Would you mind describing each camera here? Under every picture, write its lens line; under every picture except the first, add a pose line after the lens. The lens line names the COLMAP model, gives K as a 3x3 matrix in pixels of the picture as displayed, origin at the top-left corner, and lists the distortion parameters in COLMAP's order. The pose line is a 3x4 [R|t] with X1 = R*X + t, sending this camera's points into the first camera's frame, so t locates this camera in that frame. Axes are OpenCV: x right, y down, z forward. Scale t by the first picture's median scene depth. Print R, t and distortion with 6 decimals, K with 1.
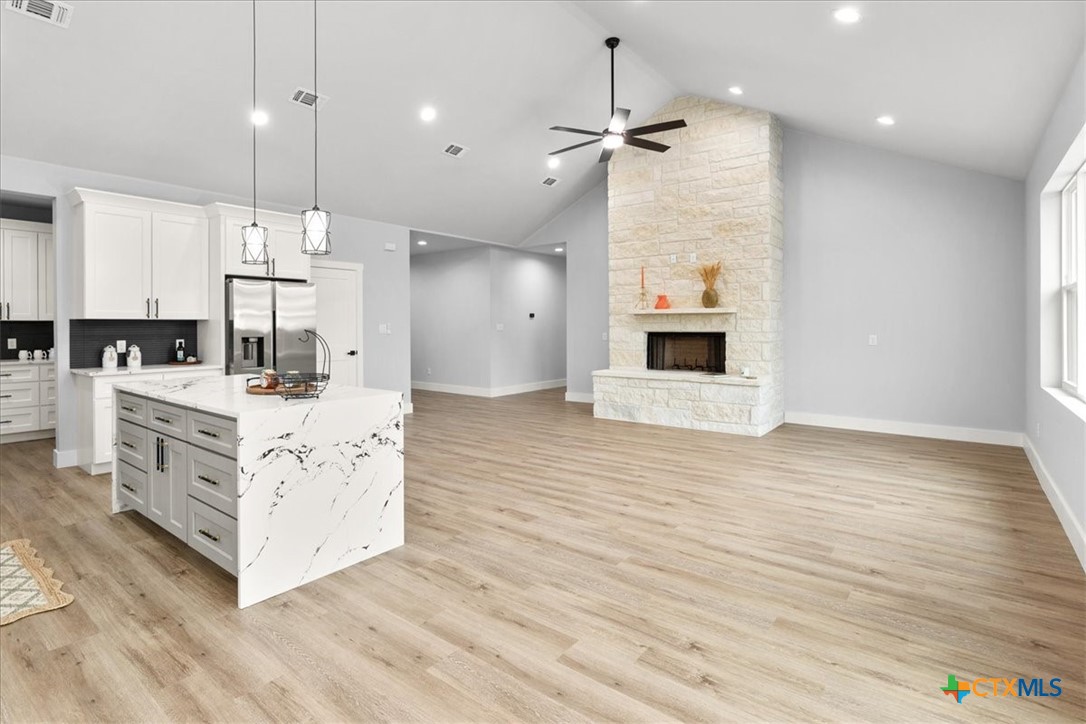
lens RADIAL K [[748.6, 0, 547.9], [0, 748.6, 327.5], [0, 0, 1]] dist [0.003267, 0.000416]
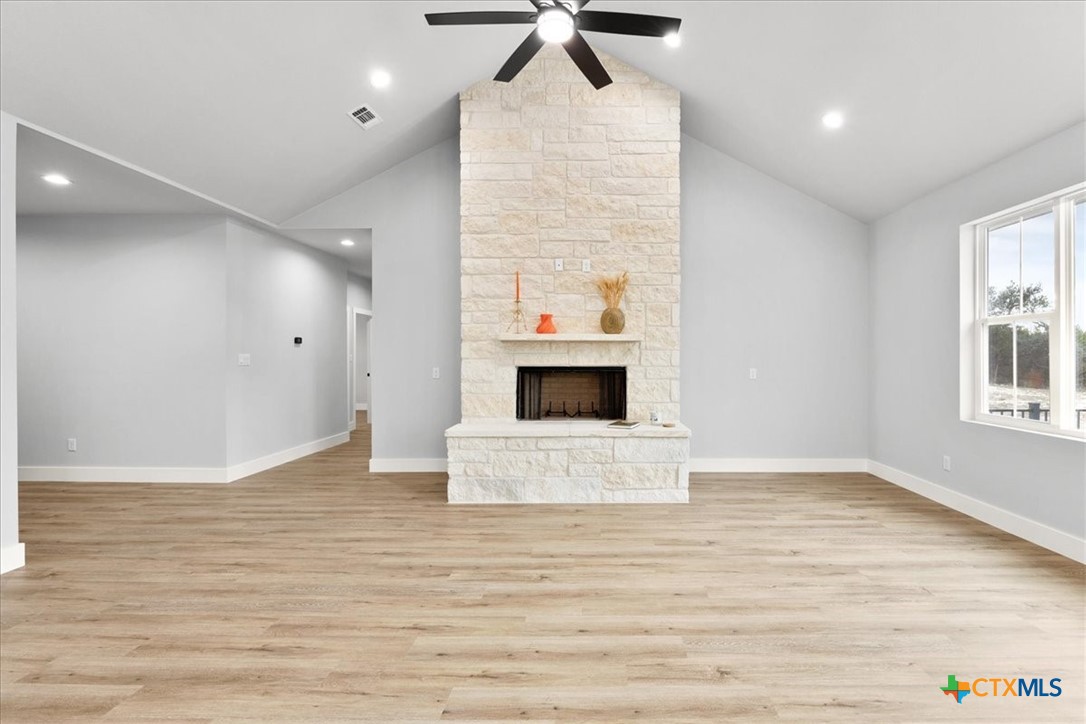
lens RADIAL K [[469.9, 0, 545.1], [0, 469.9, 355.5], [0, 0, 1]] dist [-0.000430, -0.000011]
pose [[0.789644, 0.003524, 0.613556, -0.121343], [-0.002571, 0.999994, -0.002436, -0.003441], [-0.613560, 0.000346, 0.789648, 0.664894]]
